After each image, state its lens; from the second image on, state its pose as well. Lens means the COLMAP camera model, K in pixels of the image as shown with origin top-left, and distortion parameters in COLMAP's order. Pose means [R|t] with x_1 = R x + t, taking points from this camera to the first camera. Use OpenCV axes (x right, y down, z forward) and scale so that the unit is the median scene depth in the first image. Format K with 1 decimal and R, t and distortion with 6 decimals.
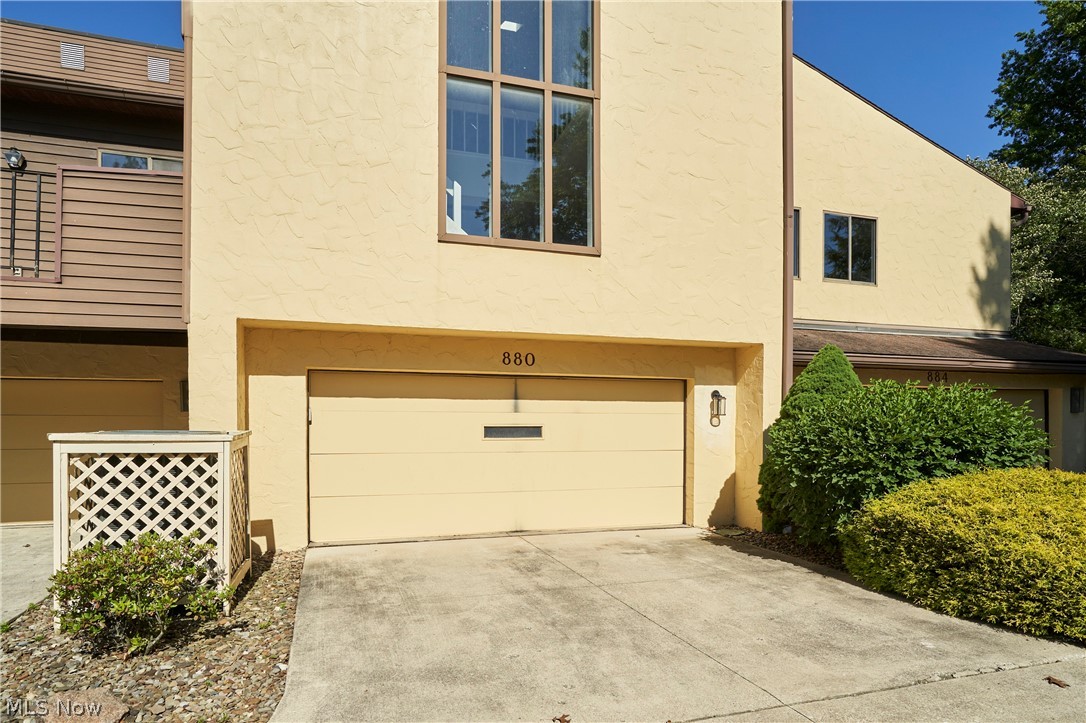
lens RADIAL K [[665.2, 0, 542.5], [0, 665.2, 385.0], [0, 0, 1]] dist [-0.044213, 0.042817]
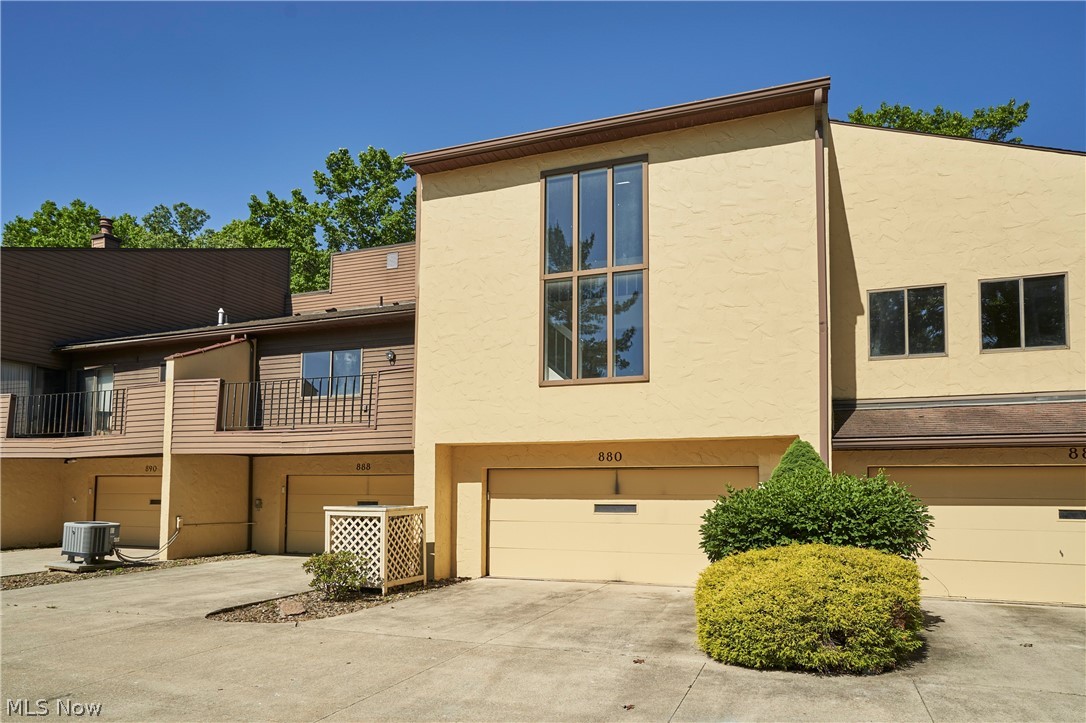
lens RADIAL K [[713.3, 0, 543.0], [0, 713.3, 361.5], [0, 0, 1]] dist [-0.006831, -0.000524]
pose [[0.773335, -0.113587, -0.623739, 1.009776], [0.033384, 0.989751, -0.138850, -0.040616], [0.633118, 0.086555, 0.769201, -0.350864]]
